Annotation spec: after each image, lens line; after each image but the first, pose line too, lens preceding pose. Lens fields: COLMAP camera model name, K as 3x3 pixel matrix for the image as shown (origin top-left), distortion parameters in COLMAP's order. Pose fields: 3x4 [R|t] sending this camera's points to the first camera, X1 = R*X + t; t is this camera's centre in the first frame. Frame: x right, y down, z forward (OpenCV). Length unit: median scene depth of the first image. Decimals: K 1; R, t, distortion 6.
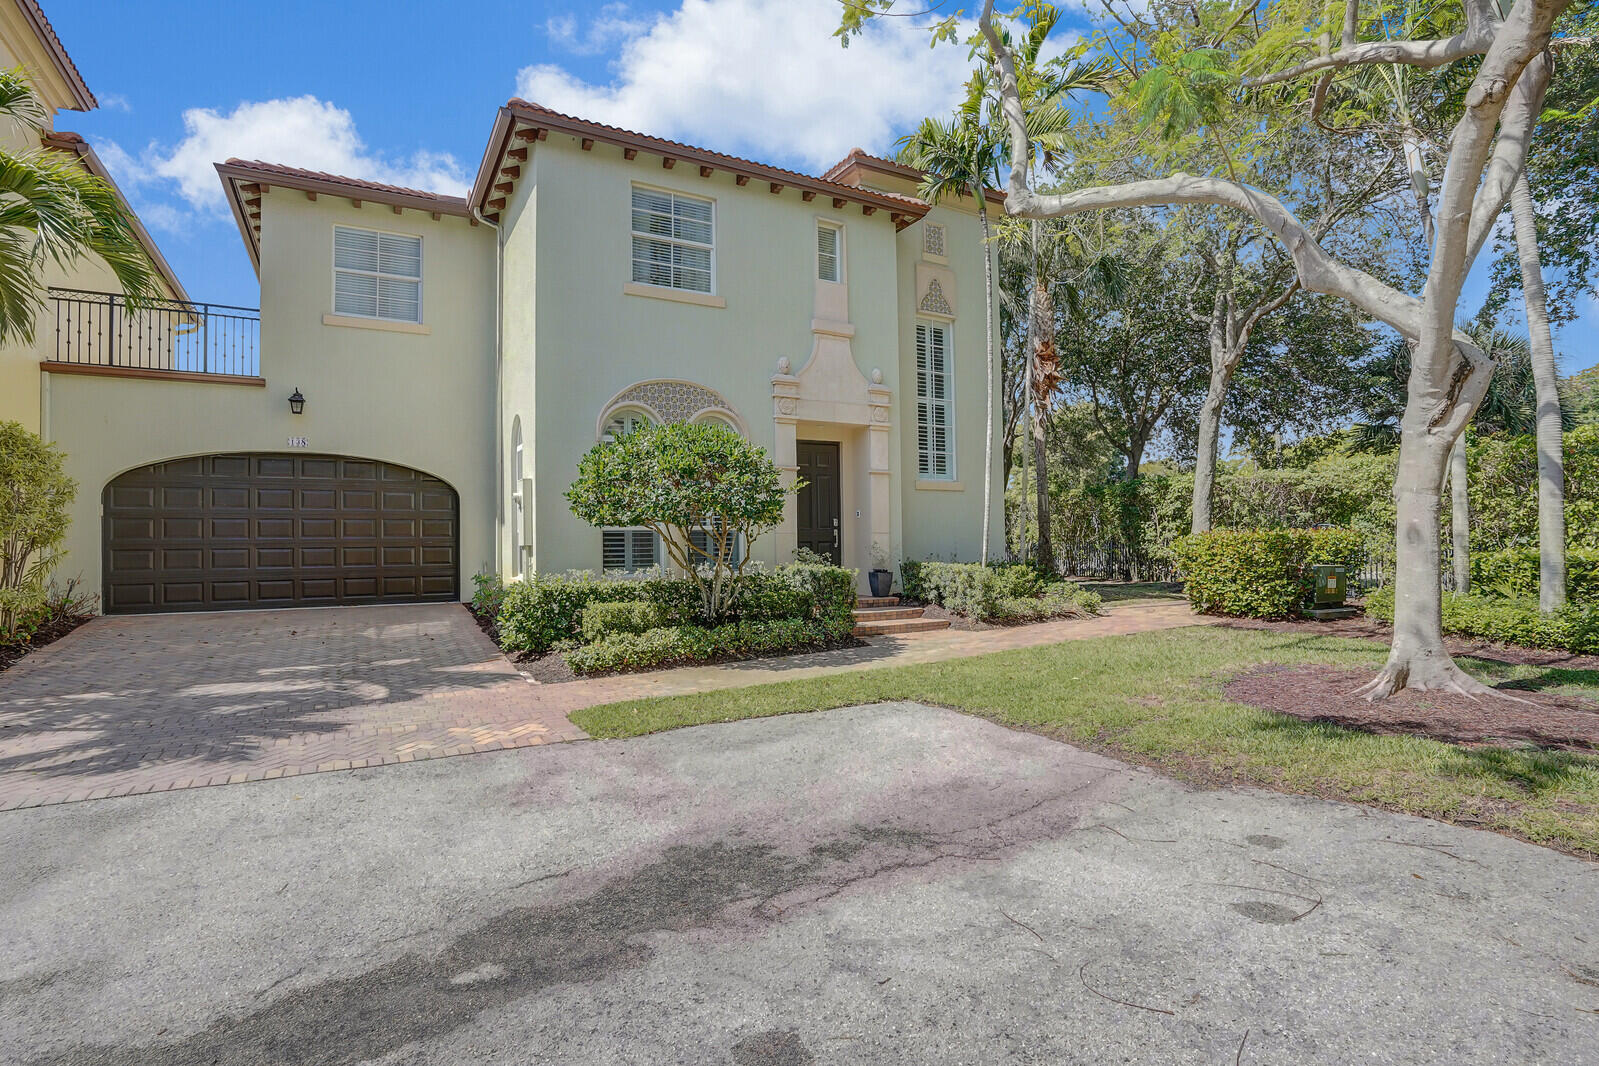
lens RADIAL K [[764.1, 0, 808.4], [0, 764.1, 533.6], [0, 0, 1]] dist [-0.022273, 0.003398]
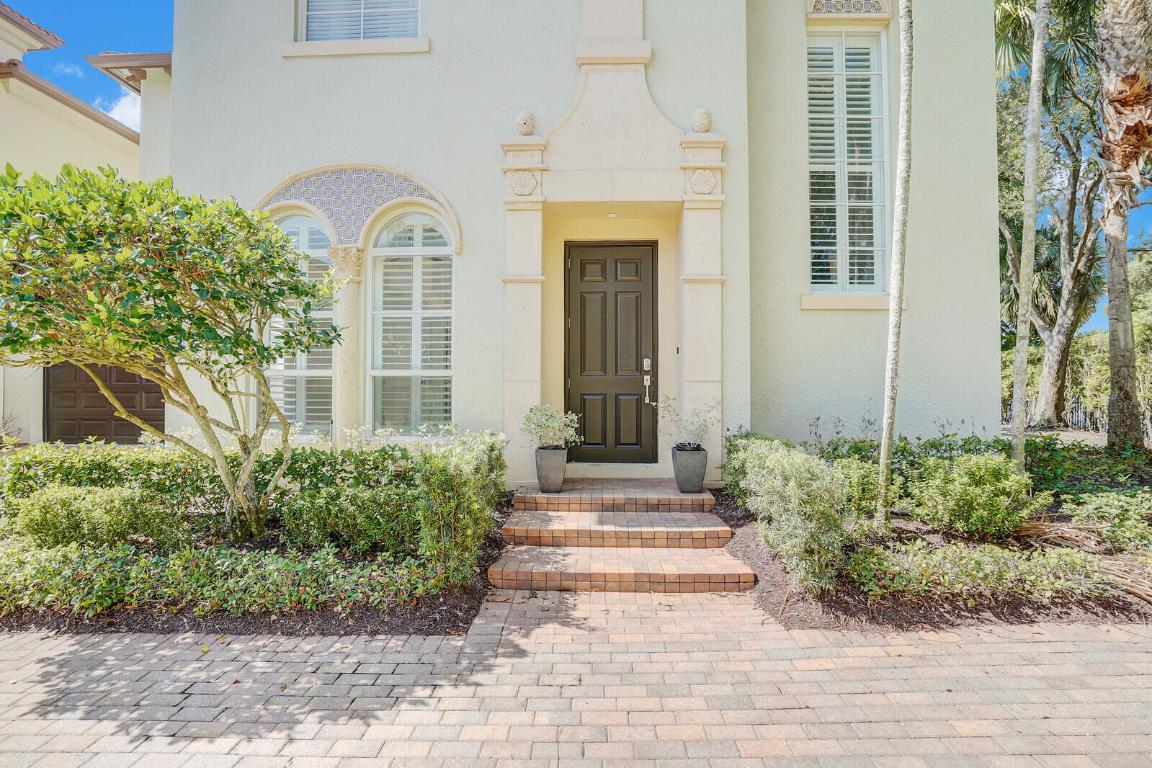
lens RADIAL K [[550.5, 0, 565.1], [0, 550.5, 381.9], [0, 0, 1]] dist [-0.022273, 0.003398]
pose [[0.853144, 0.004477, -0.521656, 0.224765], [-0.004560, 0.999989, 0.001124, -0.000390], [0.521656, 0.001420, 0.853155, 0.578387]]
